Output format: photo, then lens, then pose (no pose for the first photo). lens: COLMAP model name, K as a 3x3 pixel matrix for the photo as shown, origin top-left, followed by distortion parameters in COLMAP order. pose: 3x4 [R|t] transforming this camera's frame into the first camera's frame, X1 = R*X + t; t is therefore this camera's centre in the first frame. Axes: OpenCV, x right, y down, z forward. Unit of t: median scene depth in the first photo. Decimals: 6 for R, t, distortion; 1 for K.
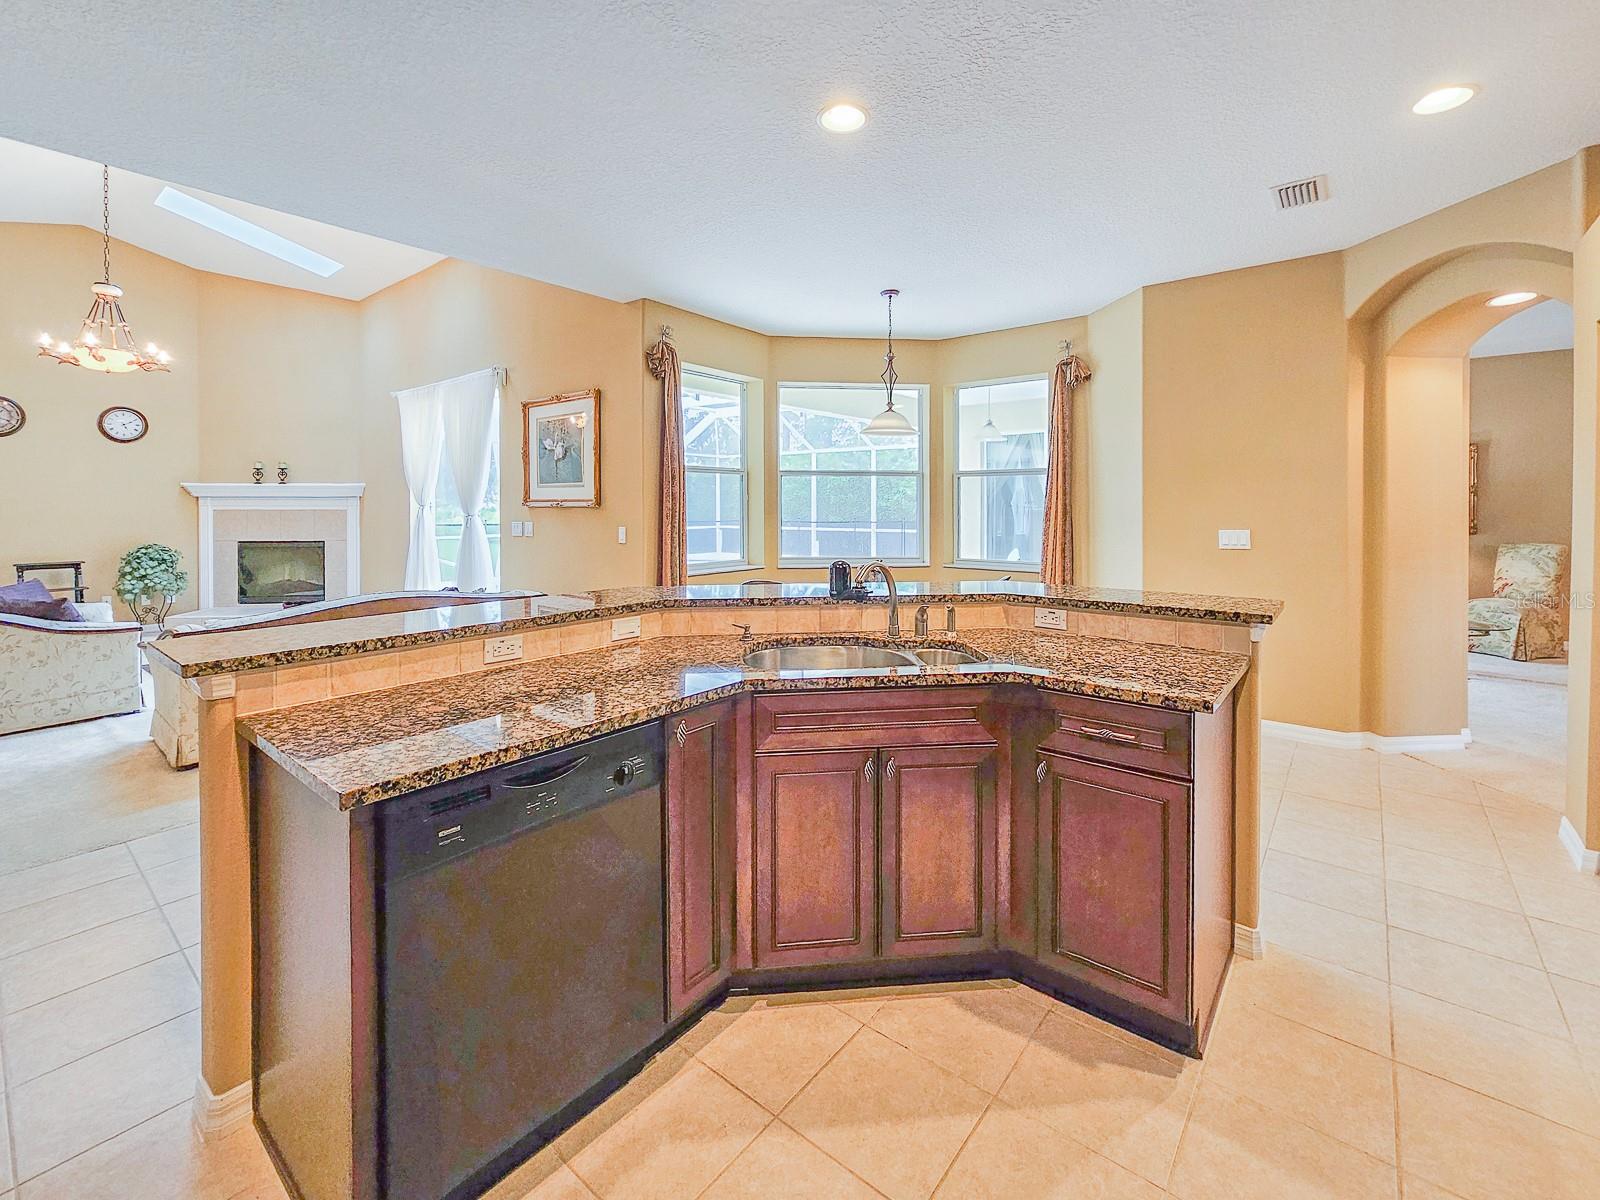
lens RADIAL K [[694.6, 0, 810.1], [0, 694.6, 508.1], [0, 0, 1]] dist [-0.003856, -0.000026]
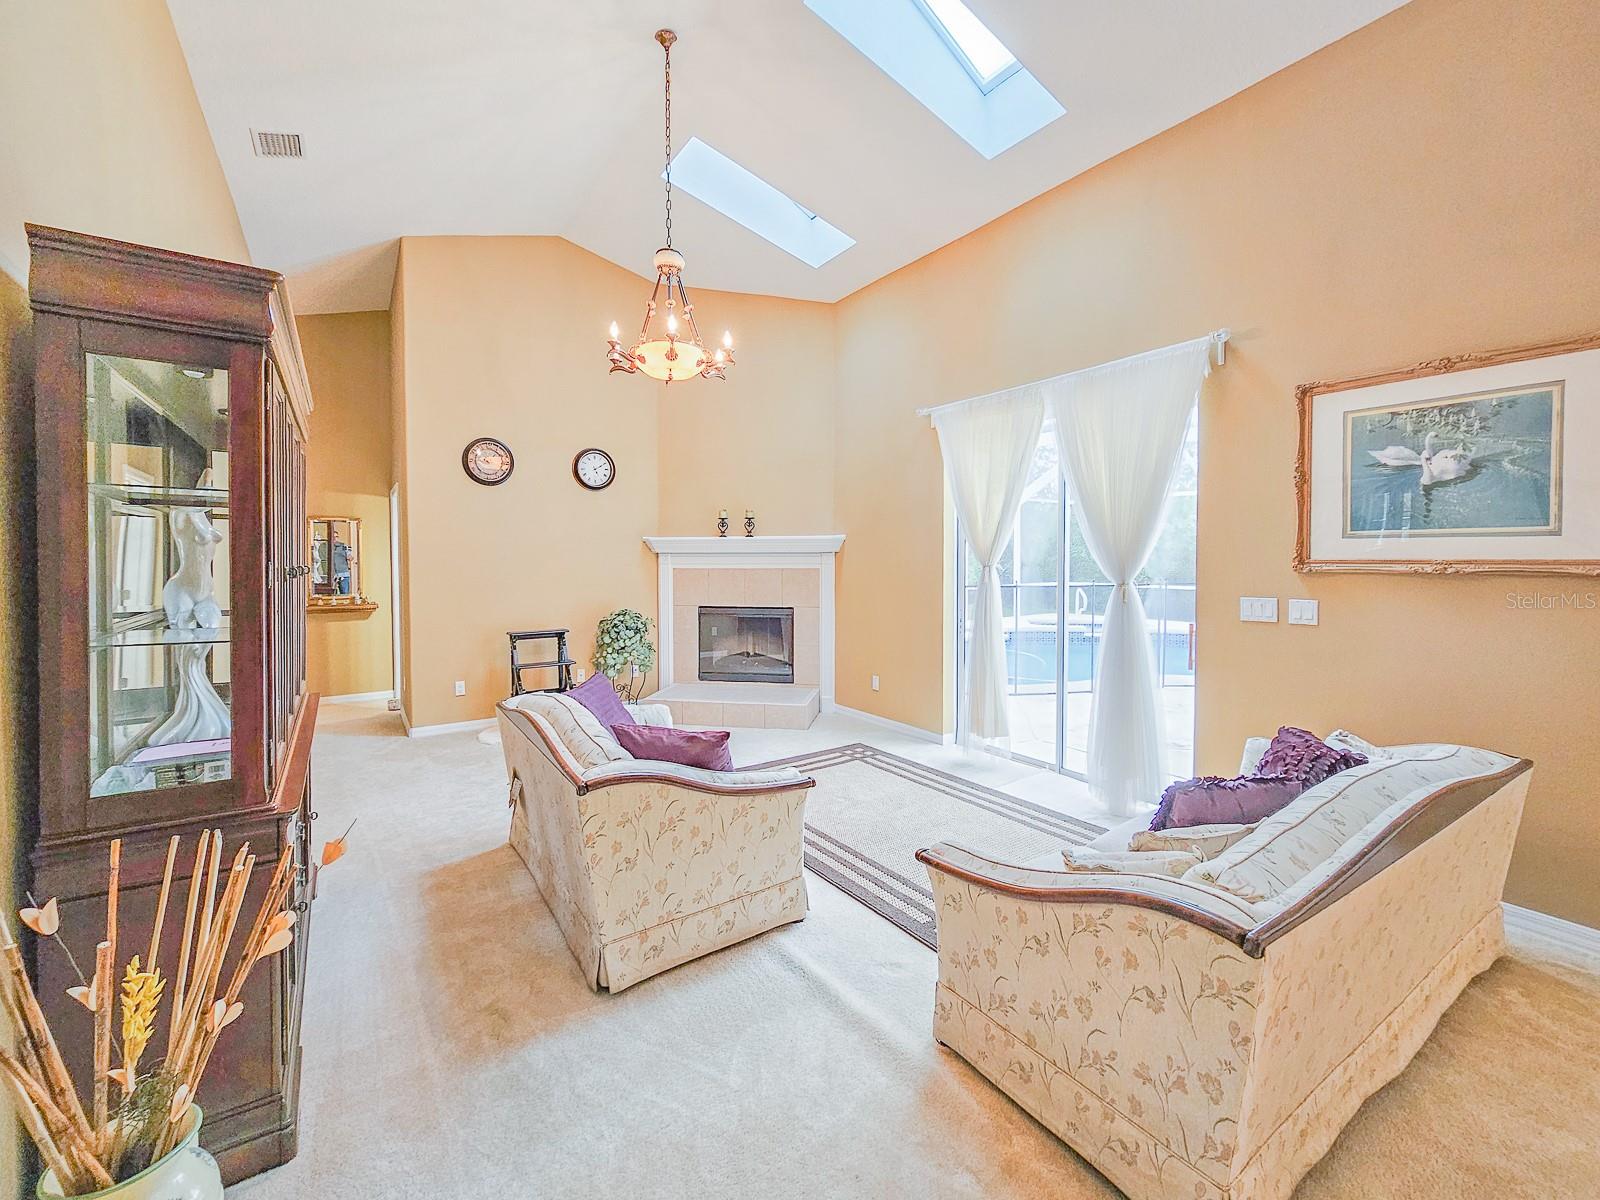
lens RADIAL K [[669.3, 0, 791.7], [0, 669.3, 571.5], [0, 0, 1]] dist [0.000506, -0.000285]
pose [[0.952208, 0.006215, -0.305386, -0.522010], [0.000112, 0.999786, 0.020694, -0.011560], [0.305450, -0.019739, 0.952004, 0.293036]]
